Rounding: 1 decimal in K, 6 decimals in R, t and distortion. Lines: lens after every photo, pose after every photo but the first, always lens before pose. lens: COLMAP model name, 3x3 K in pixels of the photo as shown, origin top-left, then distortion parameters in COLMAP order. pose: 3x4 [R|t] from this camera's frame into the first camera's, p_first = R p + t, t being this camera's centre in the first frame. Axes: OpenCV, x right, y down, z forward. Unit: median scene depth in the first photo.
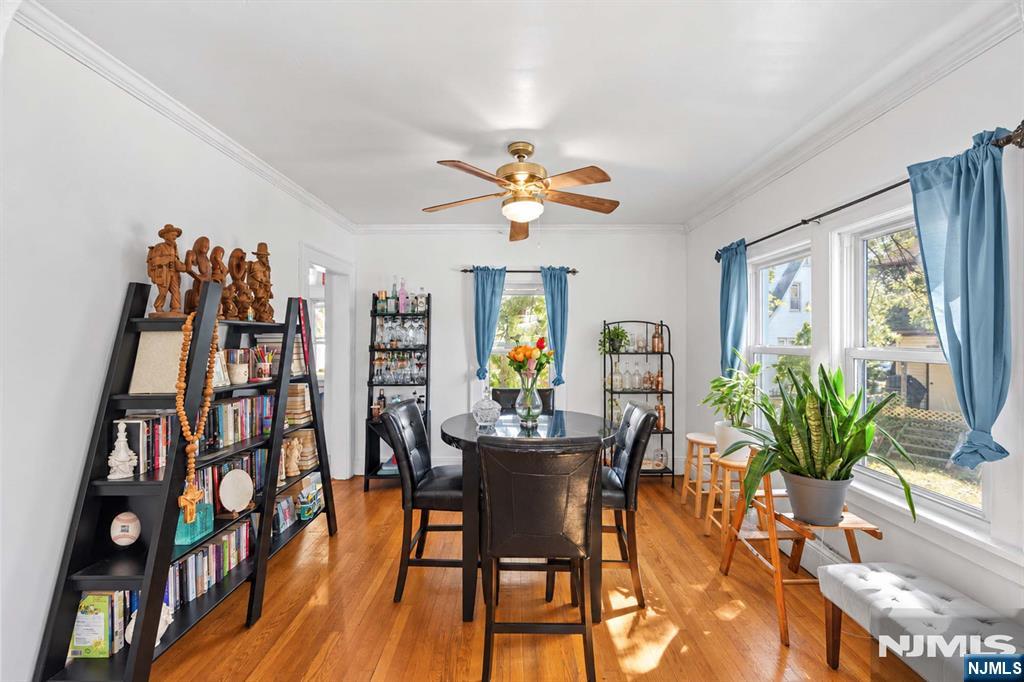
lens RADIAL K [[418.0, 0, 514.8], [0, 418.0, 339.2], [0, 0, 1]] dist [-0.002646, -0.000221]
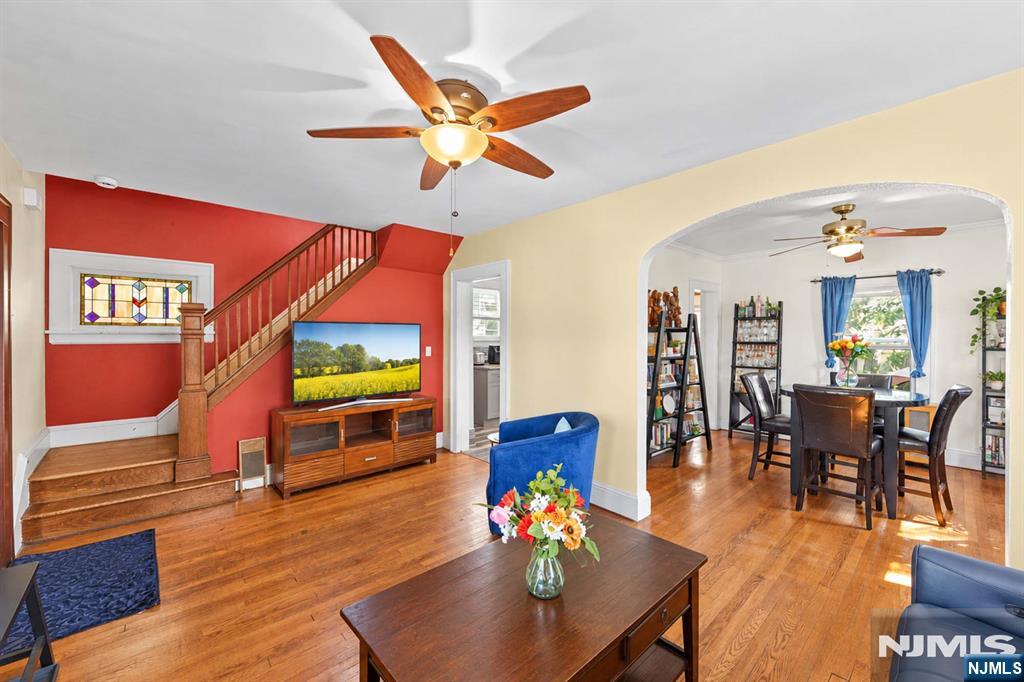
lens RADIAL K [[406.4, 0, 515.0], [0, 406.4, 335.9], [0, 0, 1]] dist [-0.000230, -0.000031]
pose [[0.683867, 0.002354, -0.729603, 0.178283], [-0.001339, 0.999997, 0.001972, -0.000786], [0.729606, -0.000372, 0.683868, -0.558897]]
